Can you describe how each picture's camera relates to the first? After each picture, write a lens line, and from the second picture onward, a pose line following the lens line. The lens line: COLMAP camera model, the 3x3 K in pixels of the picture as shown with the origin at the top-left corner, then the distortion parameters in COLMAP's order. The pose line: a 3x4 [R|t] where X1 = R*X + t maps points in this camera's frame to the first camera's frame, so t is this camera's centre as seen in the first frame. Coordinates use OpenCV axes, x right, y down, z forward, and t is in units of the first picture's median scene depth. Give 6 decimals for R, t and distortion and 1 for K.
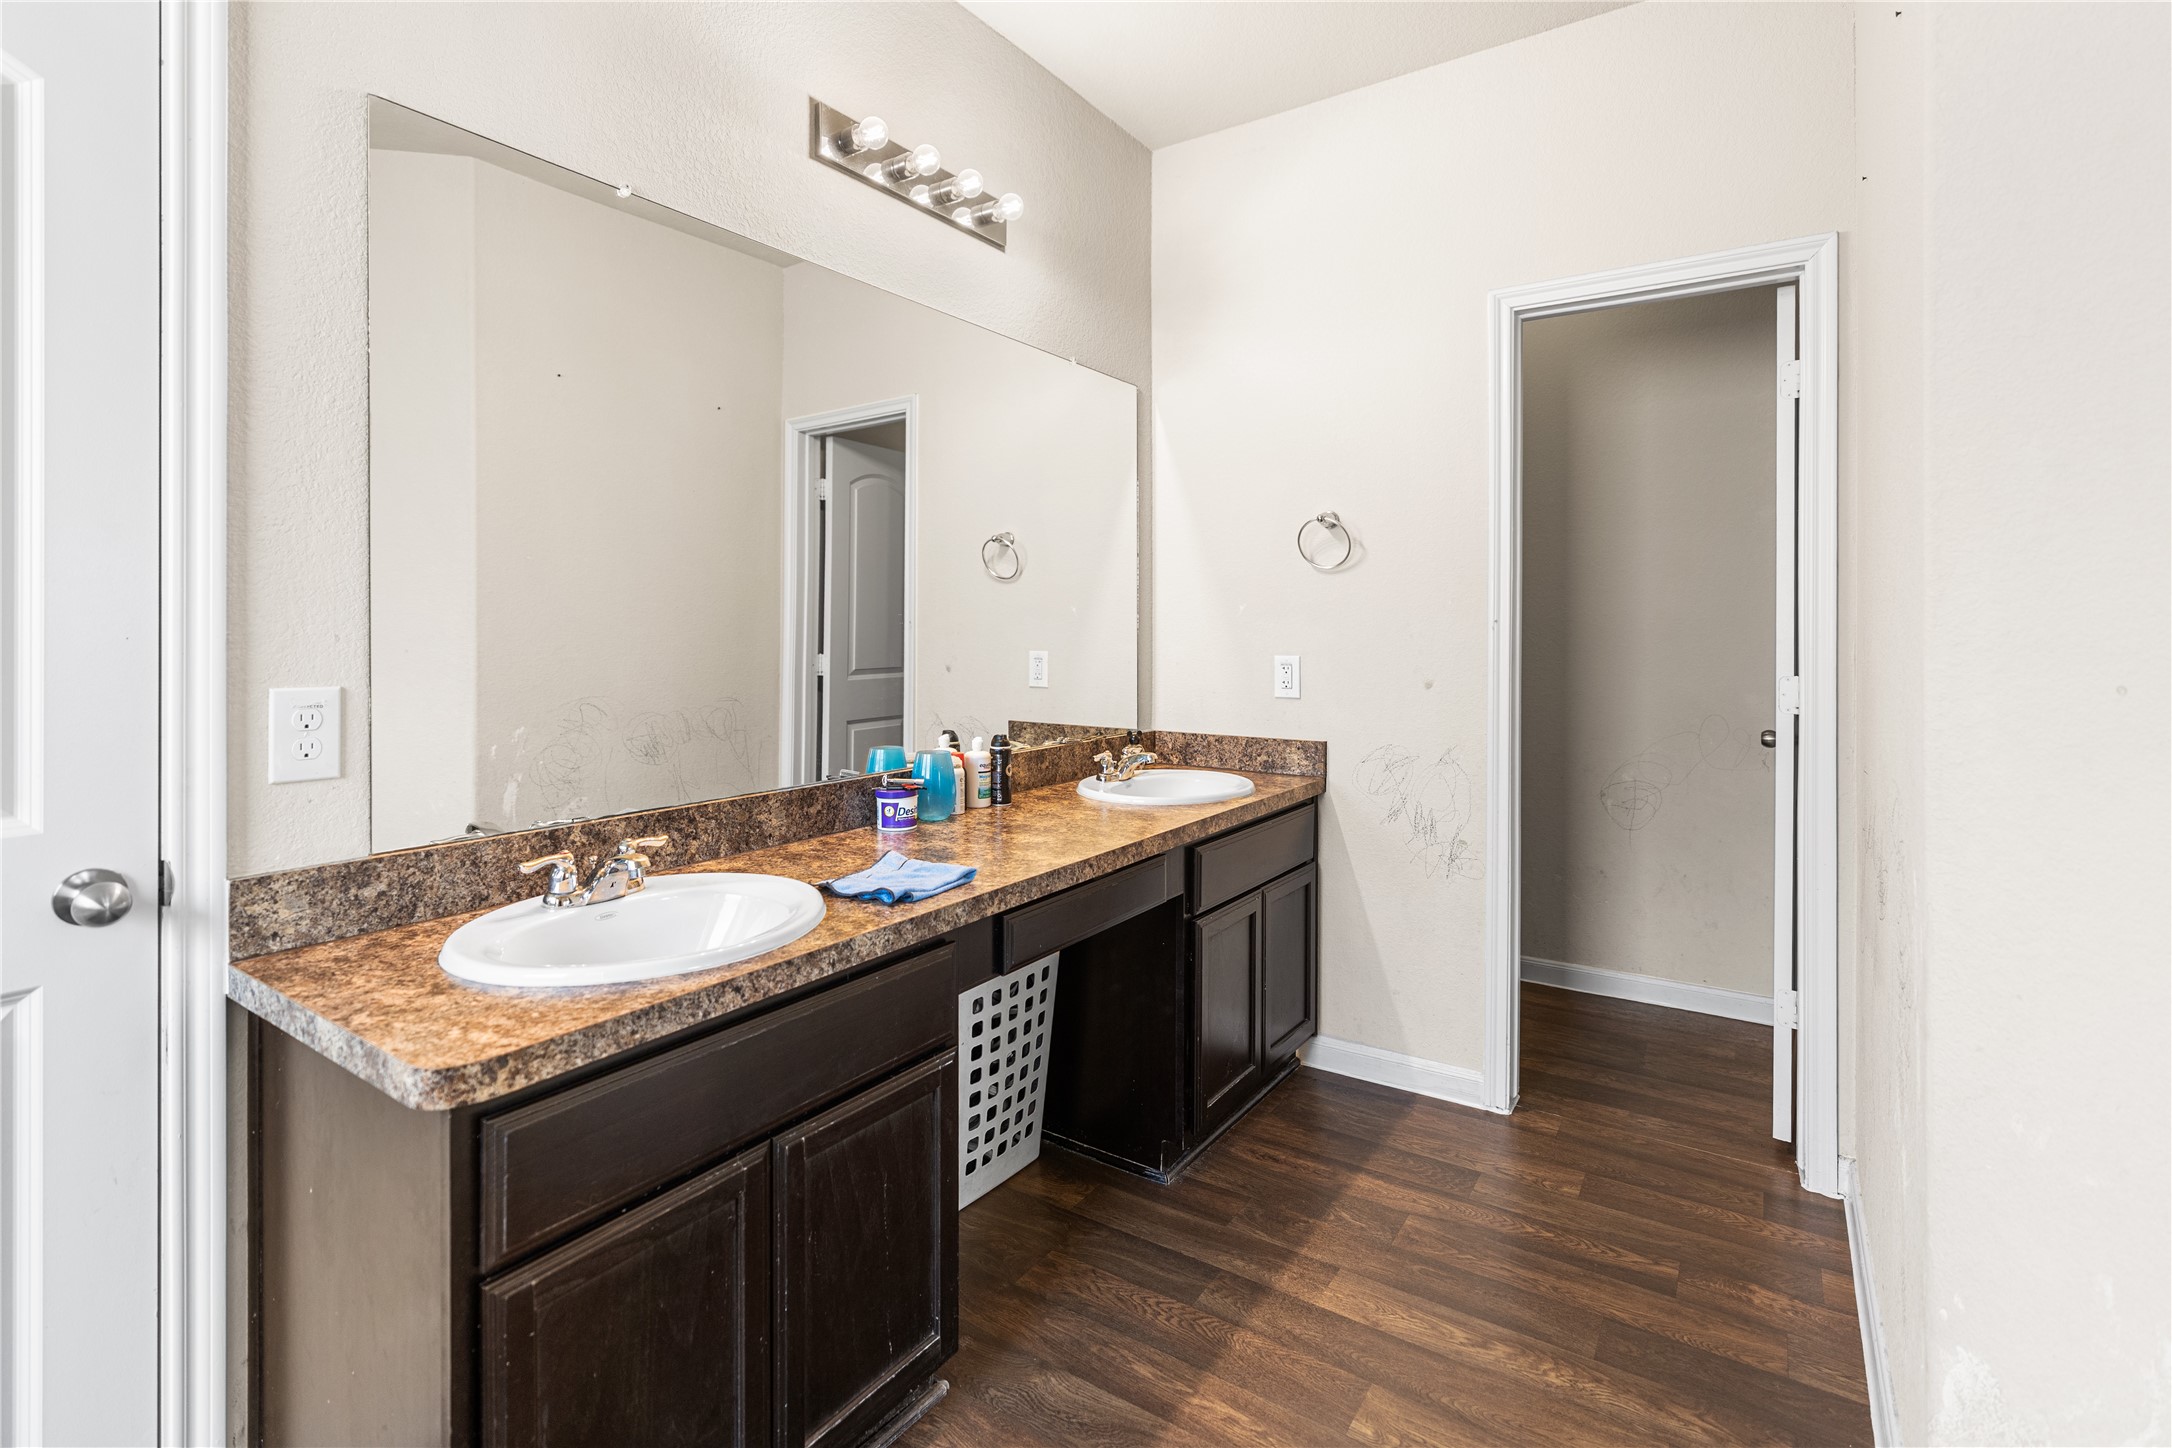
lens RADIAL K [[1007.9, 0, 1066.2], [0, 1007.9, 631.5], [0, 0, 1]] dist [0.000746, 0.000496]
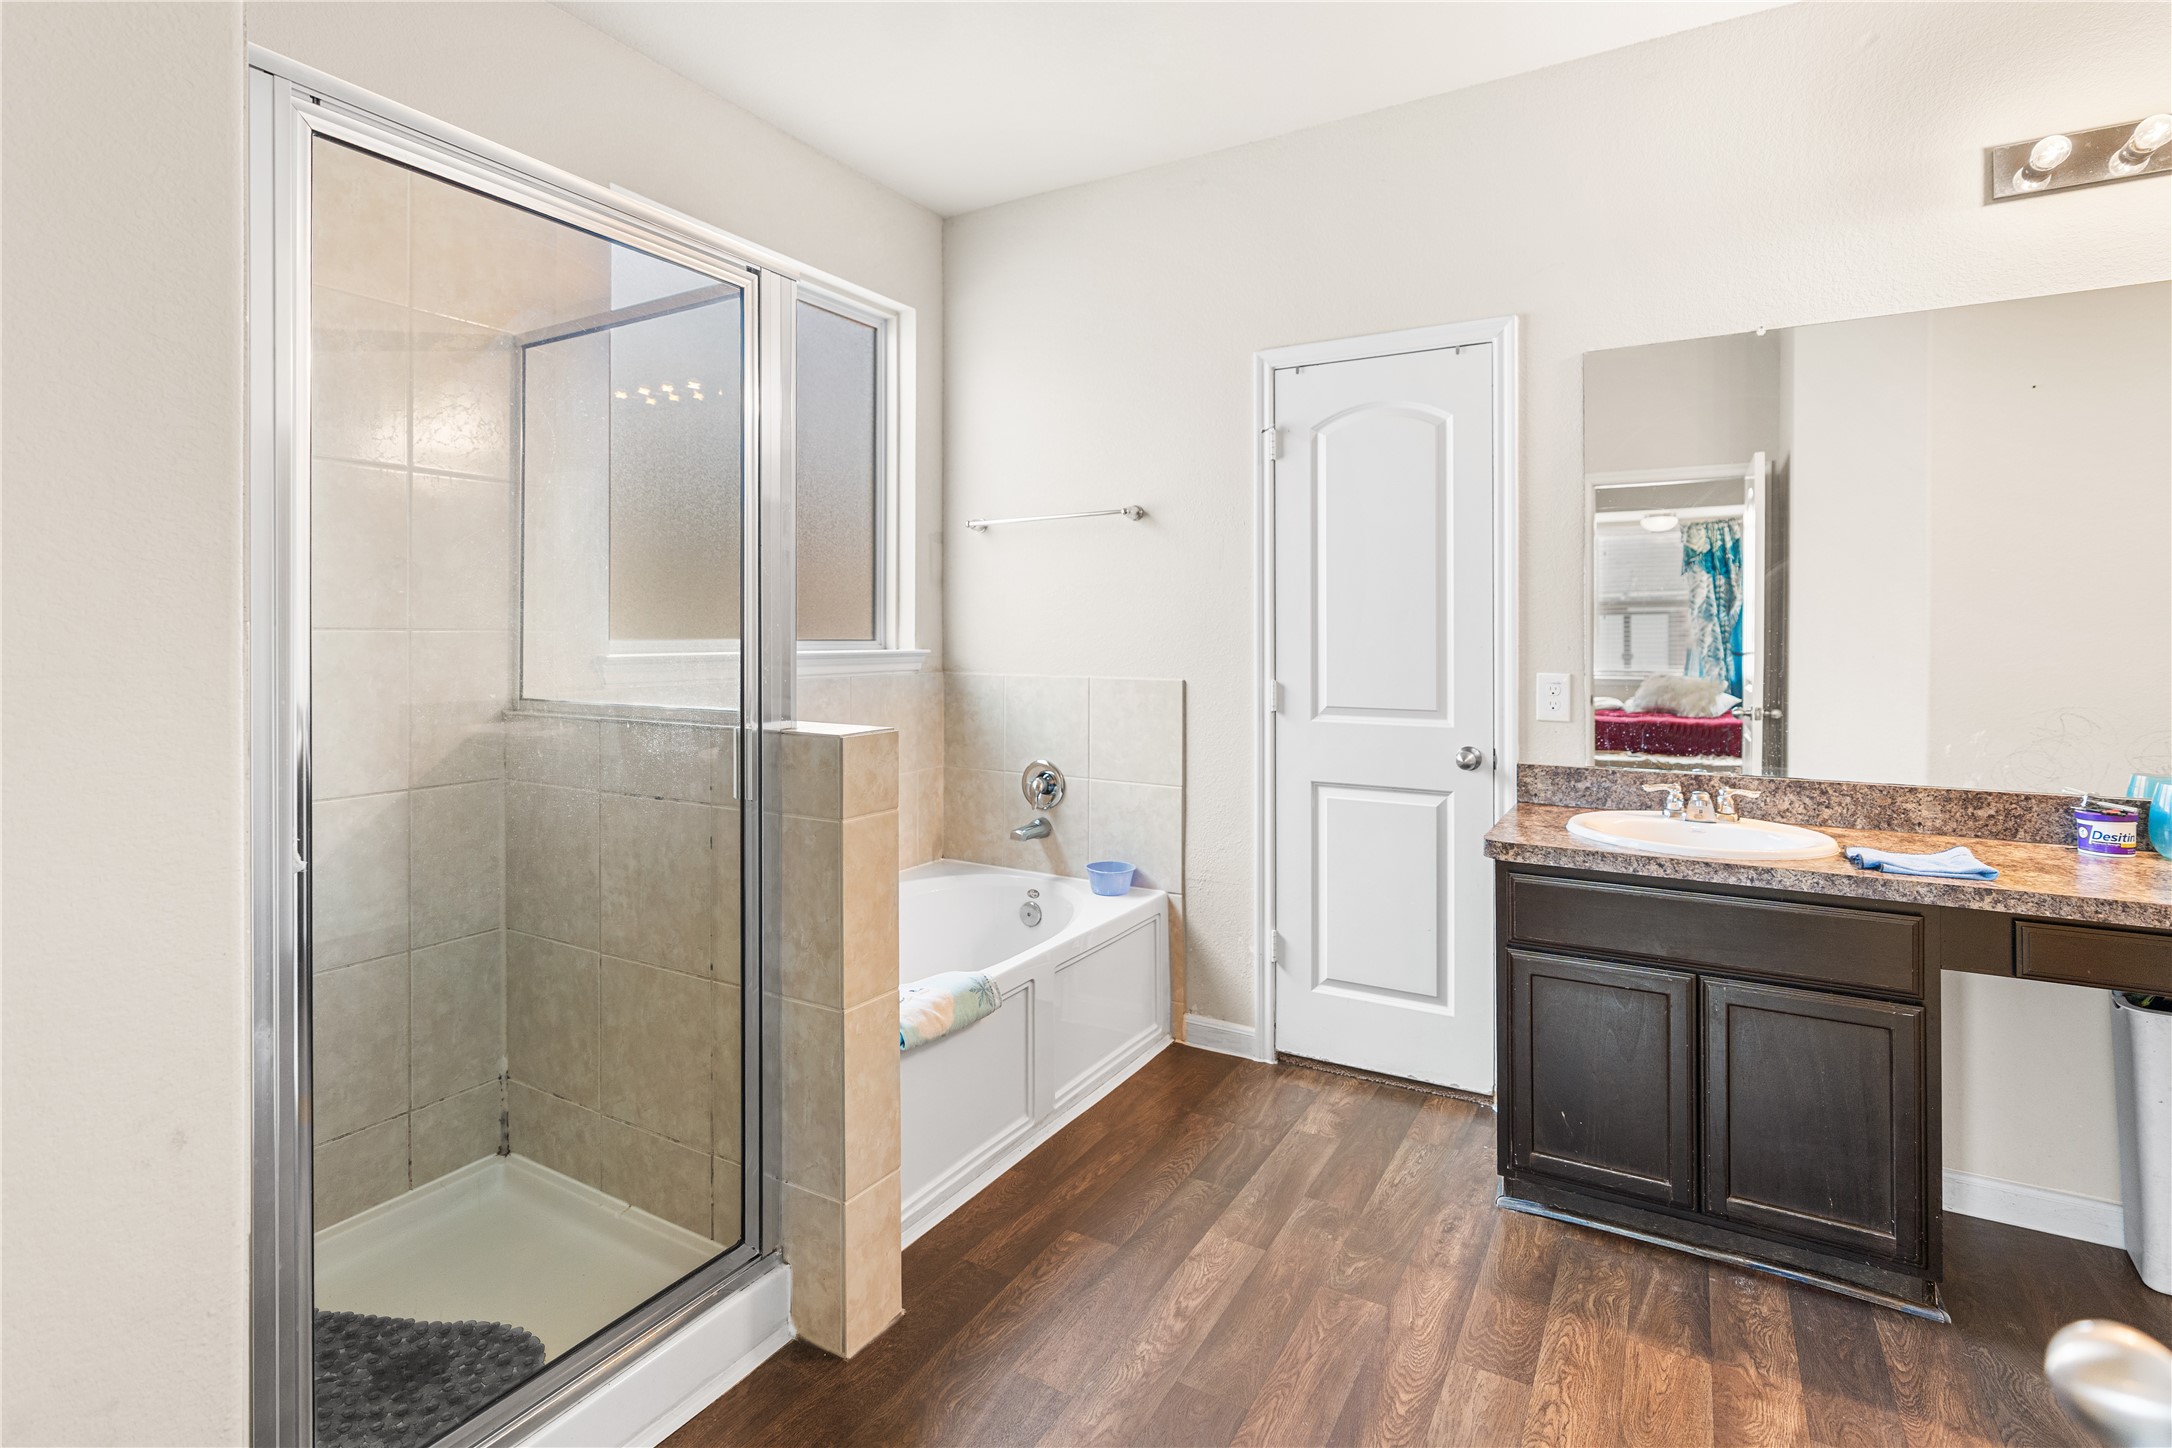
lens RADIAL K [[1007.9, 0, 1074.6], [0, 1007.9, 631.4], [0, 0, 1]] dist [0.000746, 0.000496]
pose [[0.083895, -0.000143, -0.996475, 1.028635], [0.000652, 1.000000, -0.000089, -0.024098], [0.996474, -0.000642, 0.083895, -0.079630]]
